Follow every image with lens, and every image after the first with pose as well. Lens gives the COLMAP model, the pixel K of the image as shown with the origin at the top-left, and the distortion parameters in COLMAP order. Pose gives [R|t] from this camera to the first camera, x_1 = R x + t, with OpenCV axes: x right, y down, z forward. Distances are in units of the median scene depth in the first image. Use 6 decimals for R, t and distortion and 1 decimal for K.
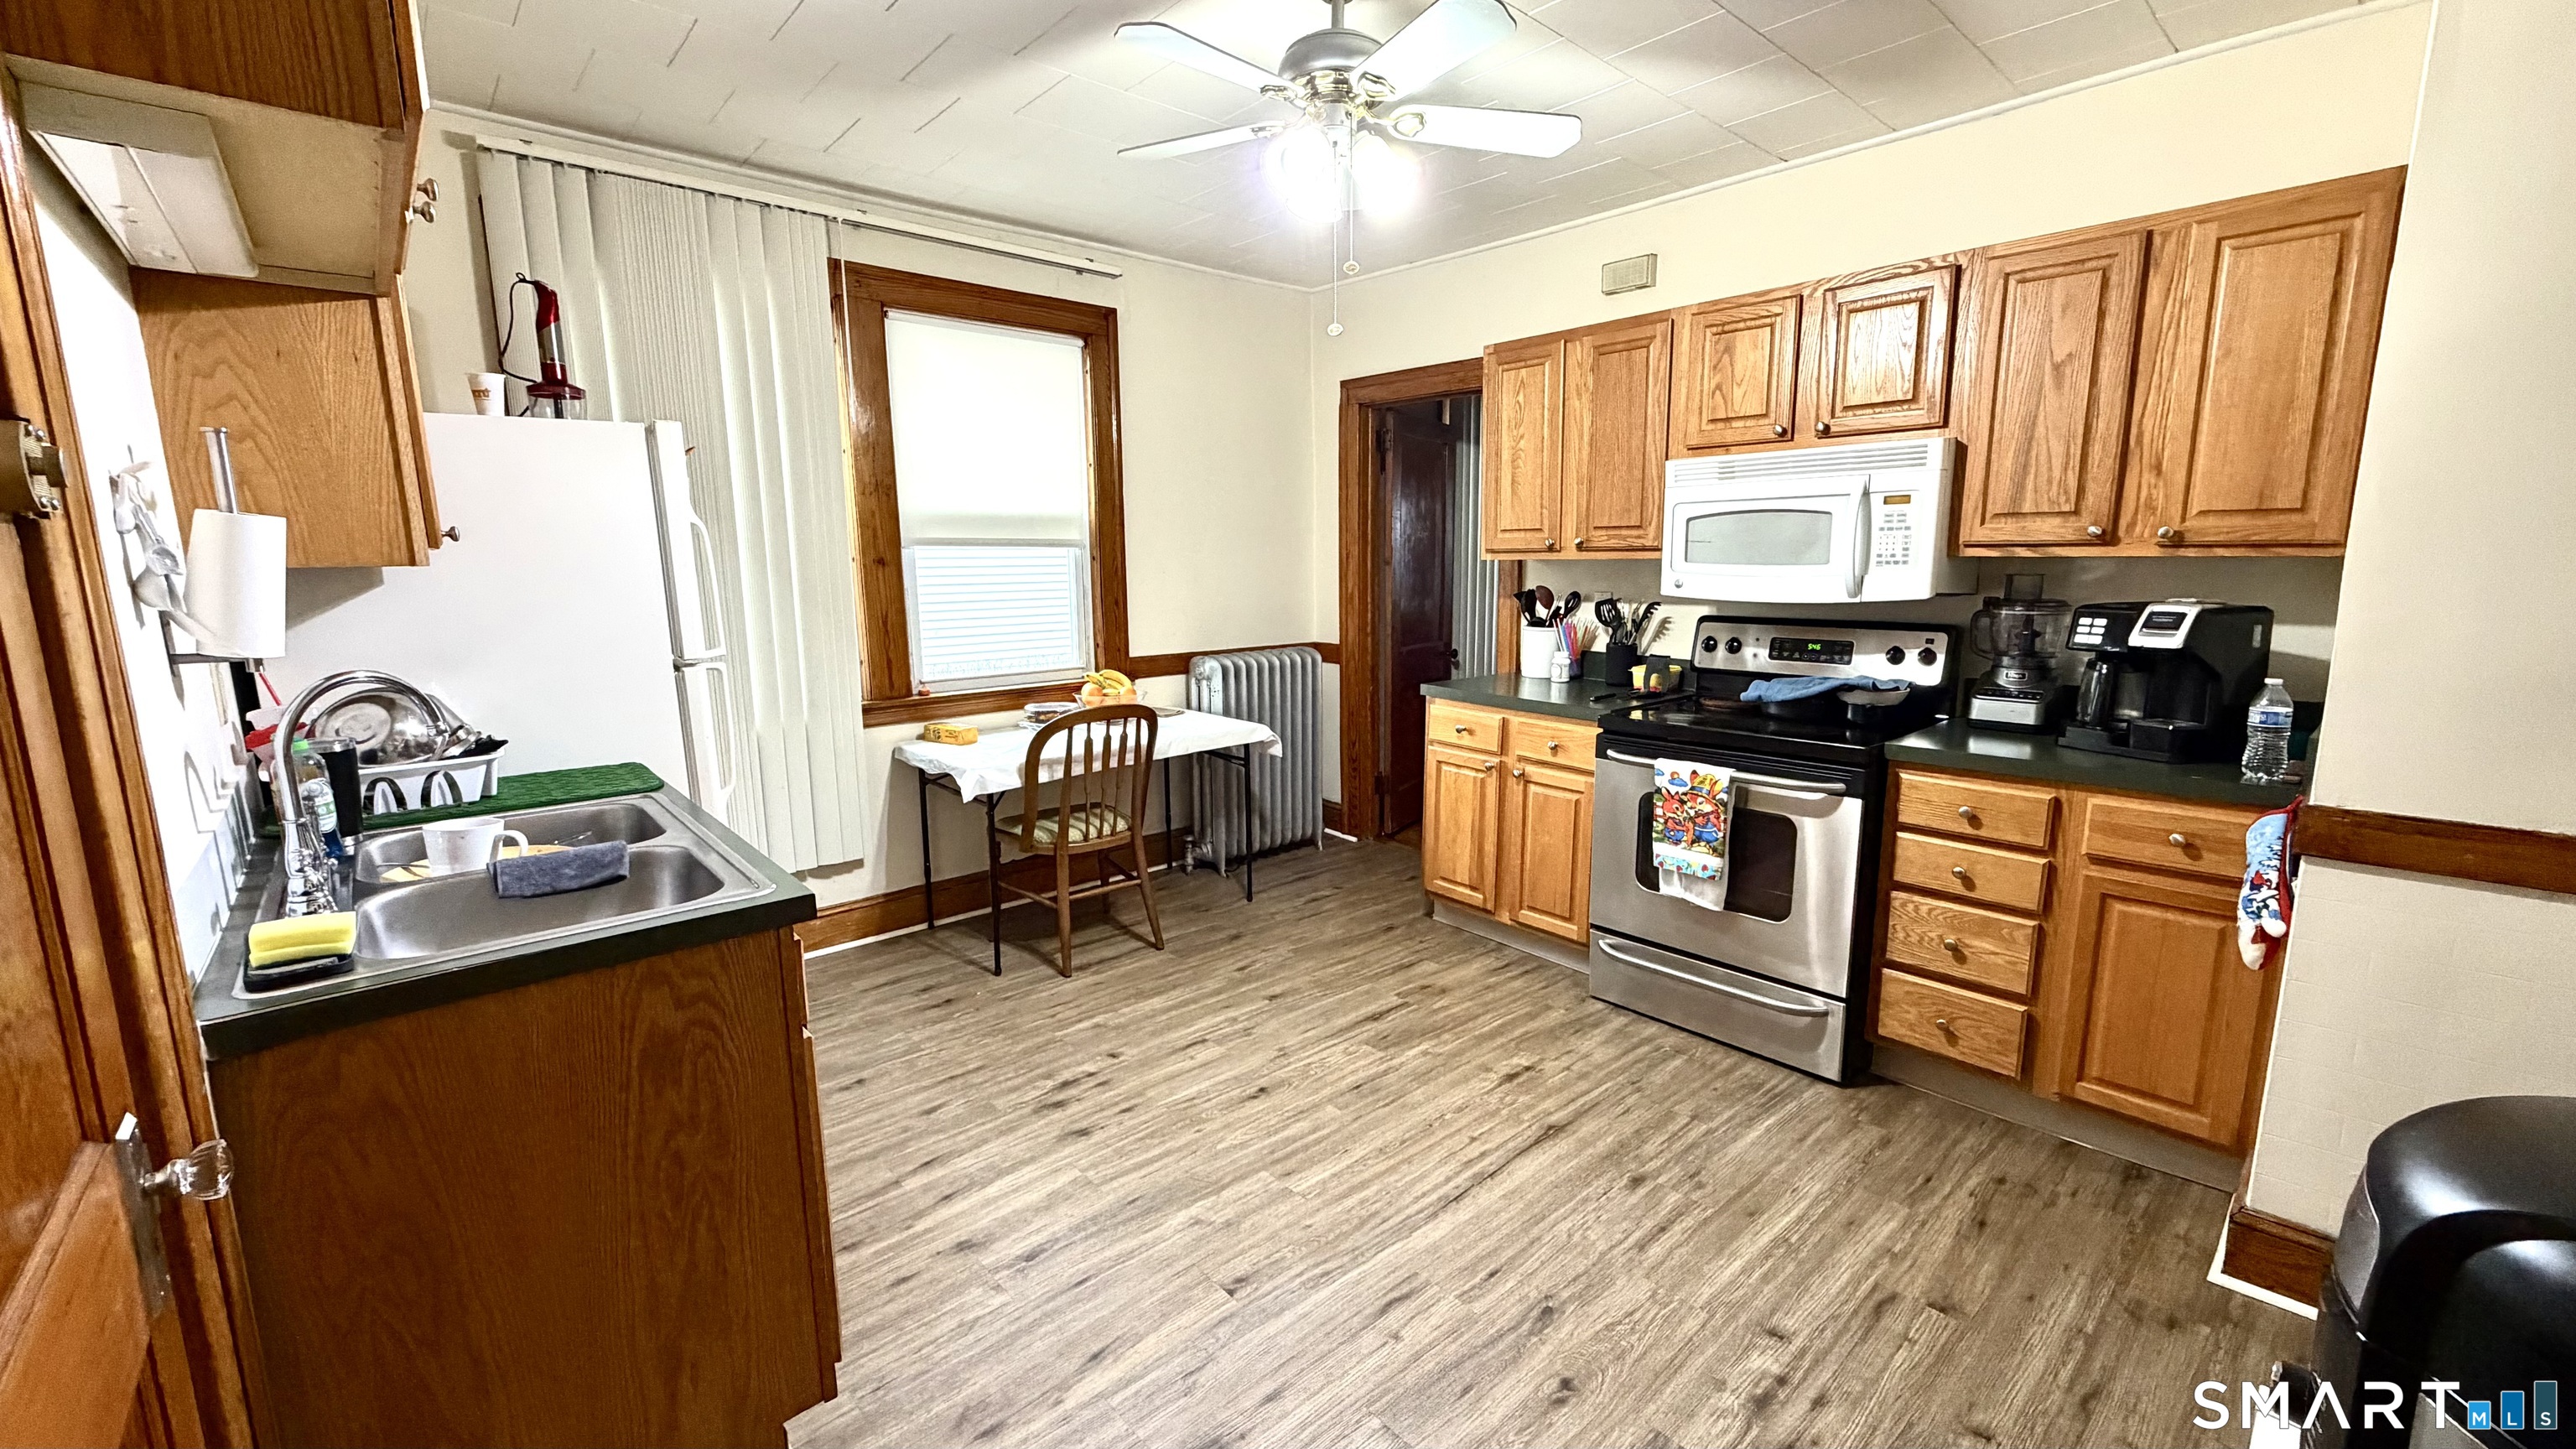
lens RADIAL K [[1020.6, 0, 1287.9], [0, 1020.6, 727.3], [0, 0, 1]] dist [0.000219, -0.000059]
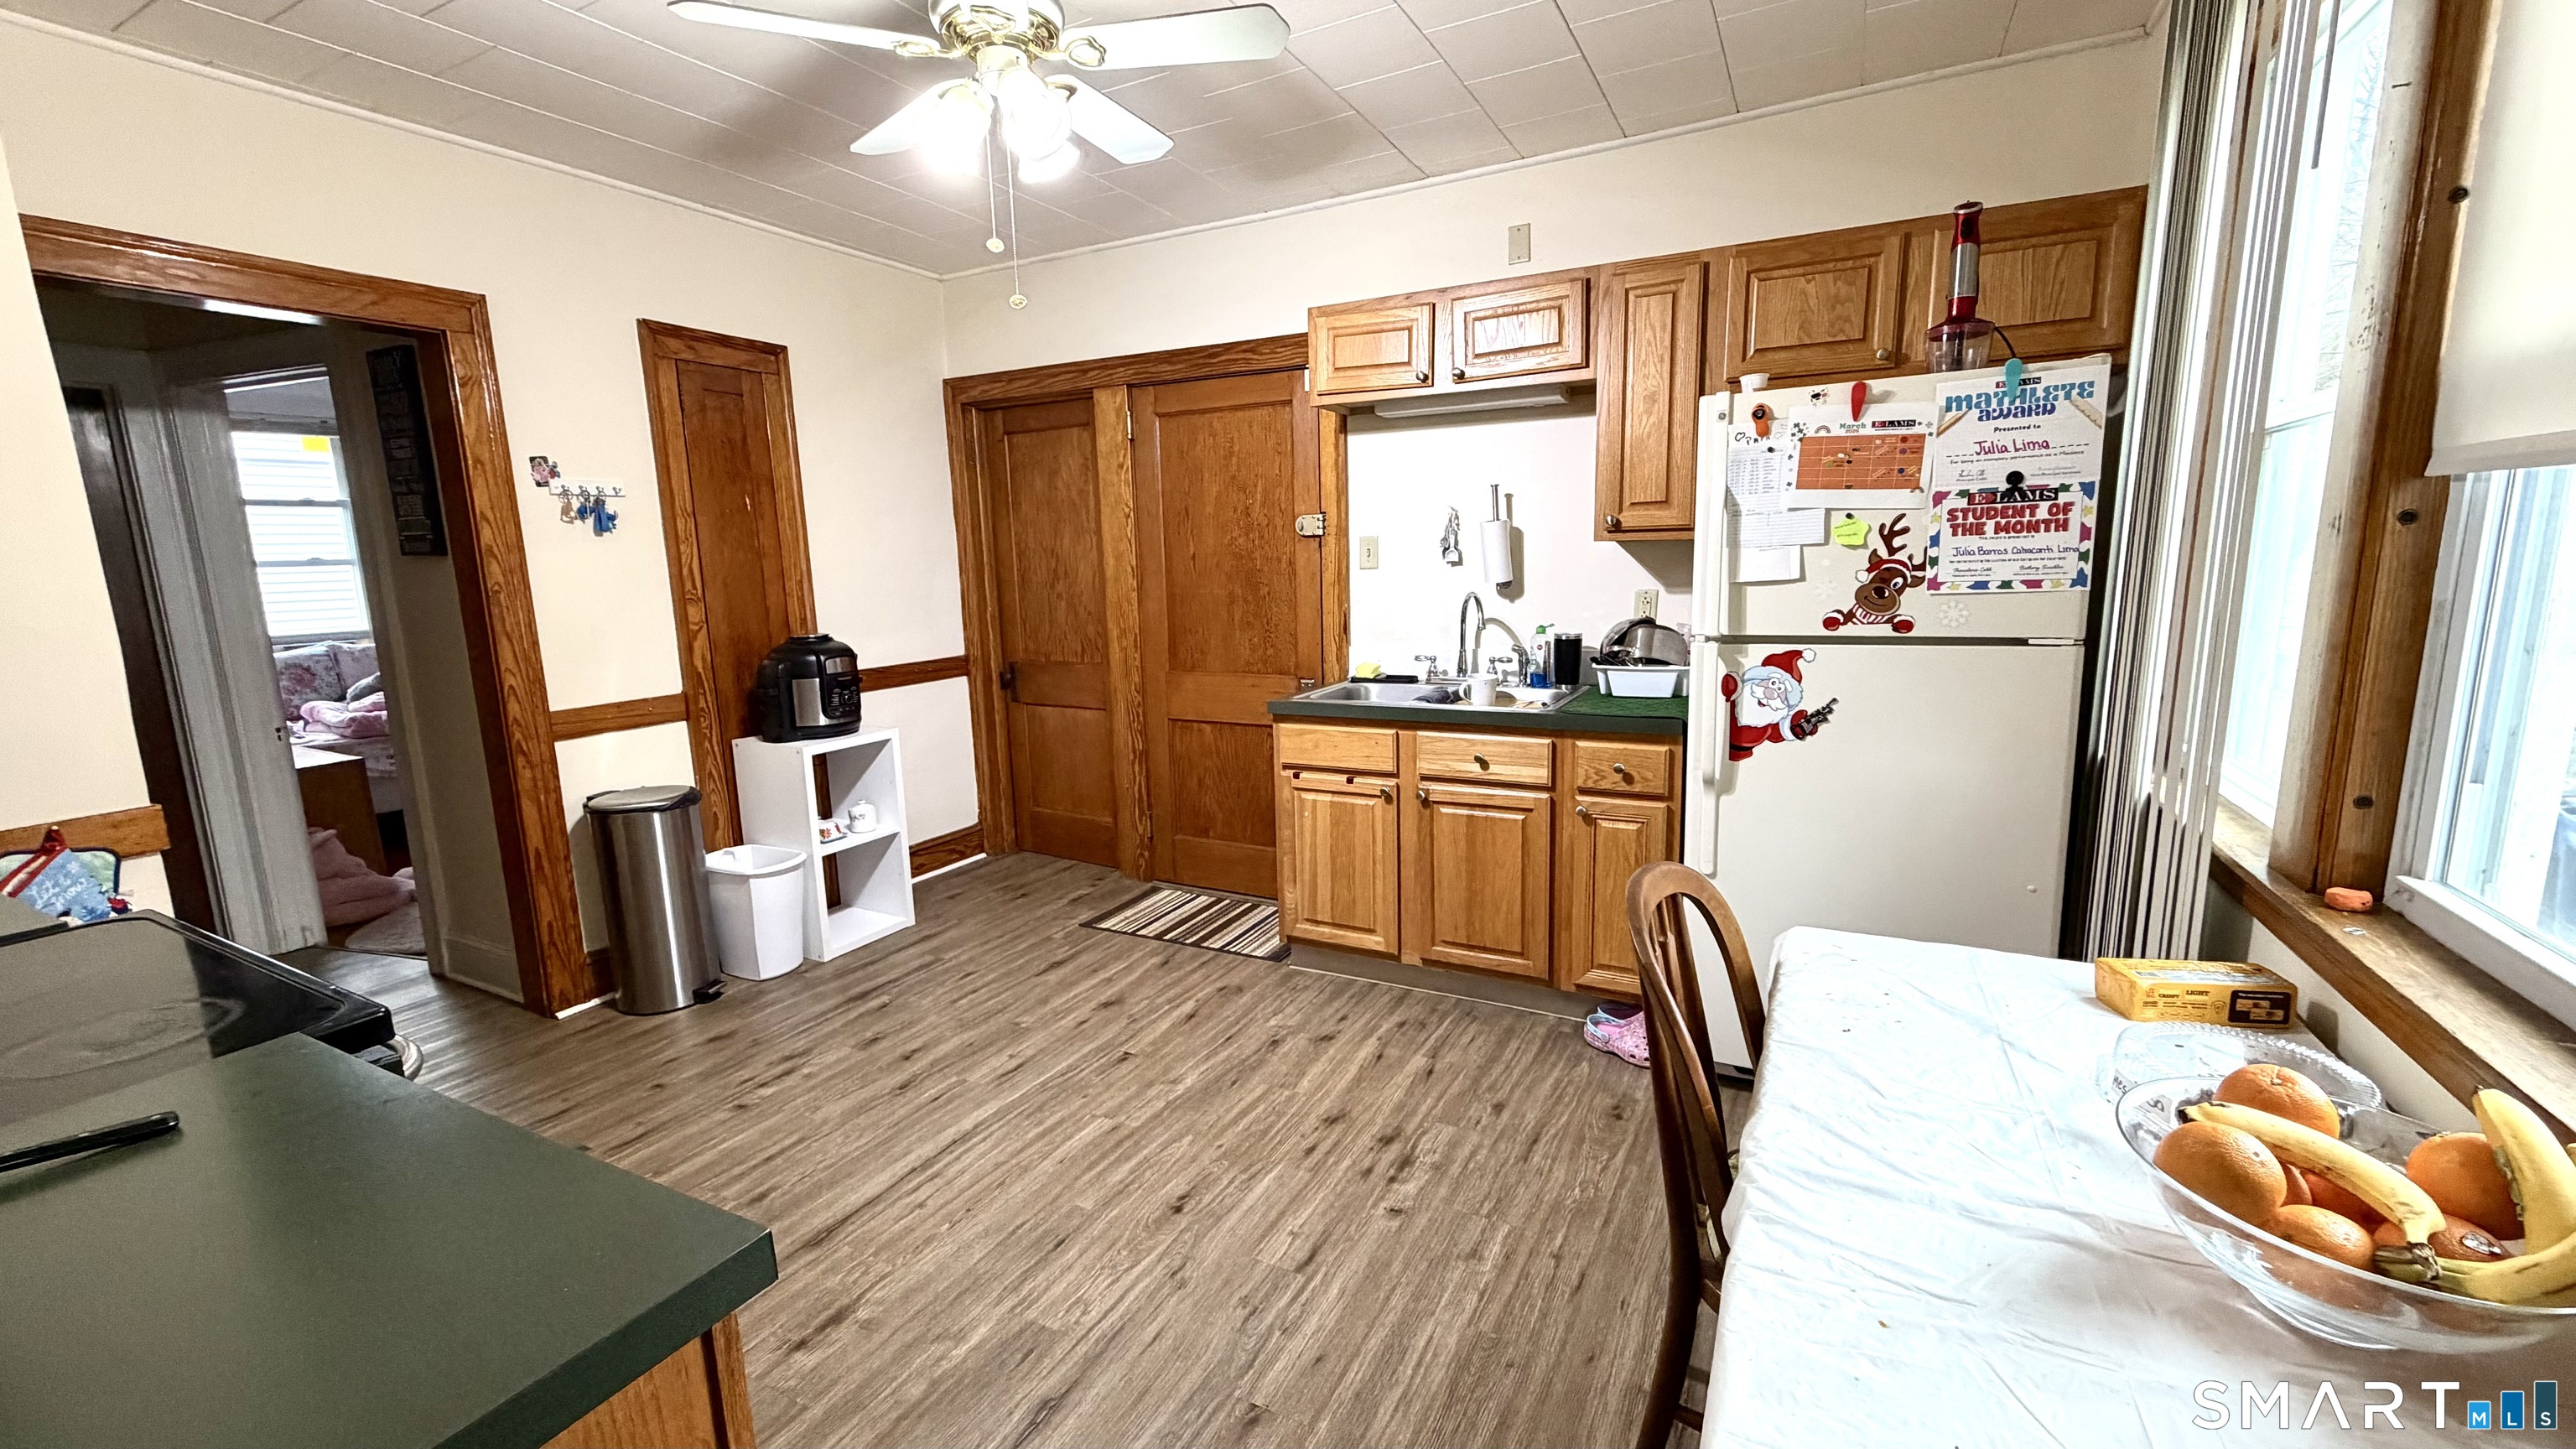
lens RADIAL K [[1020.6, 0, 1286.6], [0, 1020.6, 728.4], [0, 0, 1]] dist [0.000219, -0.000059]
pose [[-0.937062, 0.093213, -0.336491, 0.142909], [-0.023250, 0.944911, 0.326501, -0.297540], [0.348388, 0.313775, -0.883273, 1.771396]]
